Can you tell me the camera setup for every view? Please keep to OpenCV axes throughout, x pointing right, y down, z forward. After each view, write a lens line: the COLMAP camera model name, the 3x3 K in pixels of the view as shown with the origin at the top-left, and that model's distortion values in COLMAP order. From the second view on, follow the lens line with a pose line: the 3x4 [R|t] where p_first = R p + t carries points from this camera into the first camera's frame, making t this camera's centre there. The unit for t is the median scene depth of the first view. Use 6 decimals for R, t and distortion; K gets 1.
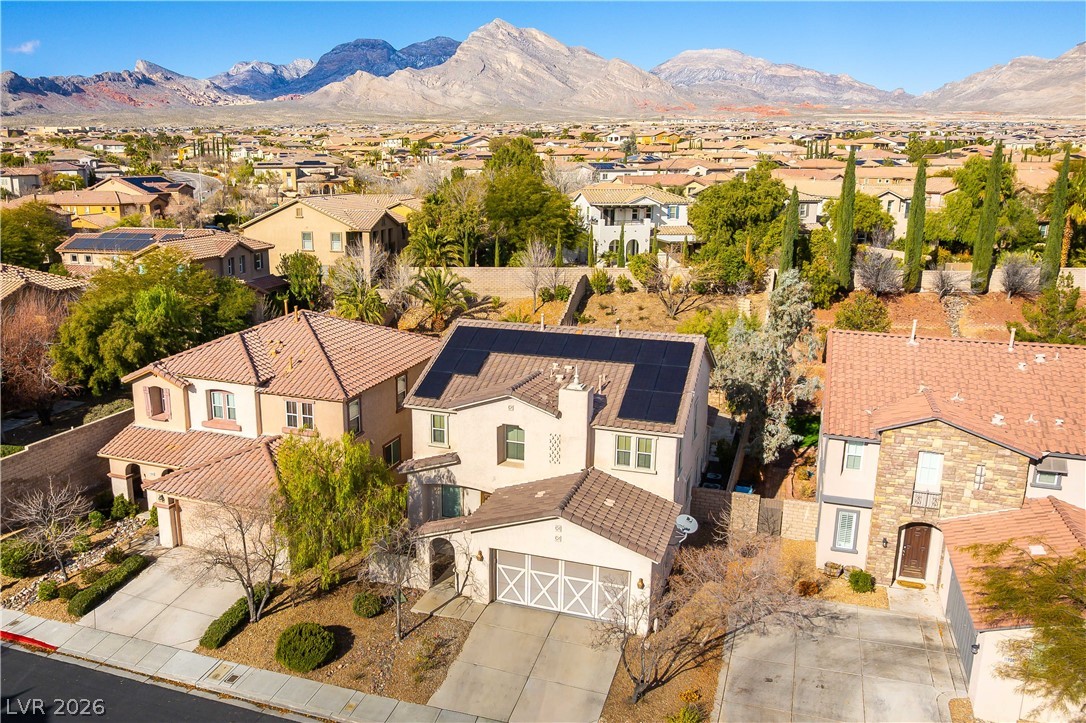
lens RADIAL K [[841.1, 0, 536.8], [0, 841.1, 362.1], [0, 0, 1]] dist [-0.052408, 0.021884]
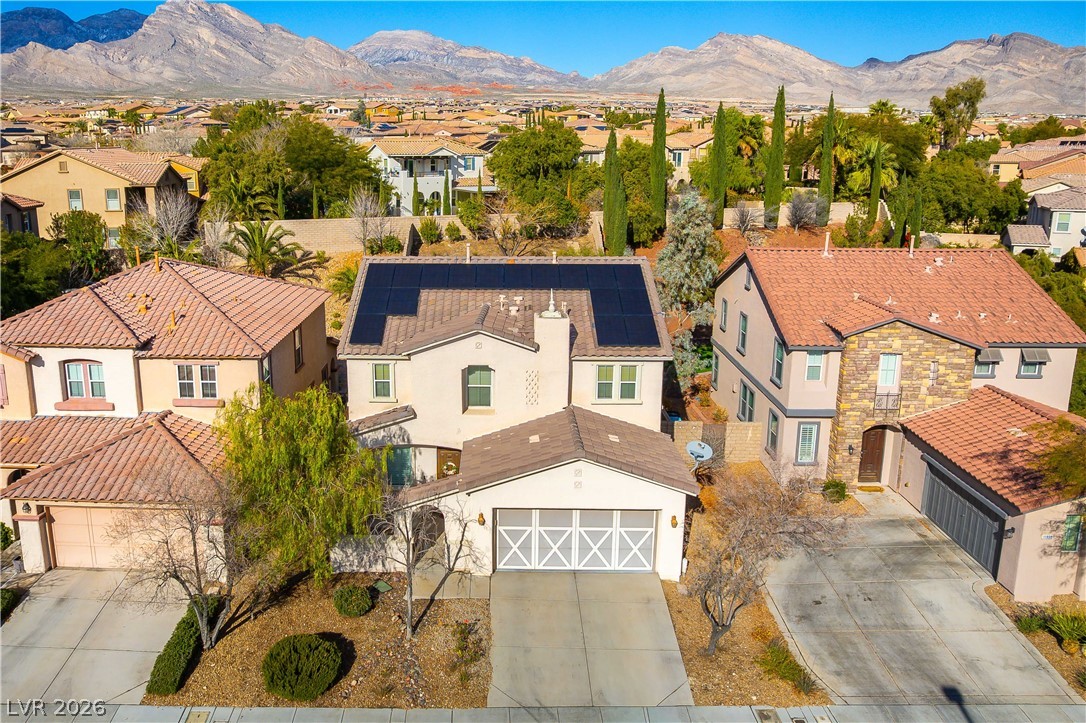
lens RADIAL K [[841.1, 0, 559.4], [0, 841.1, 311.7], [0, 0, 1]] dist [-0.052408, 0.021884]
pose [[0.948414, -0.072414, 0.308655, -0.206157], [0.077946, 0.996942, -0.005612, 0.030105], [-0.307305, 0.029381, 0.951158, 0.148036]]
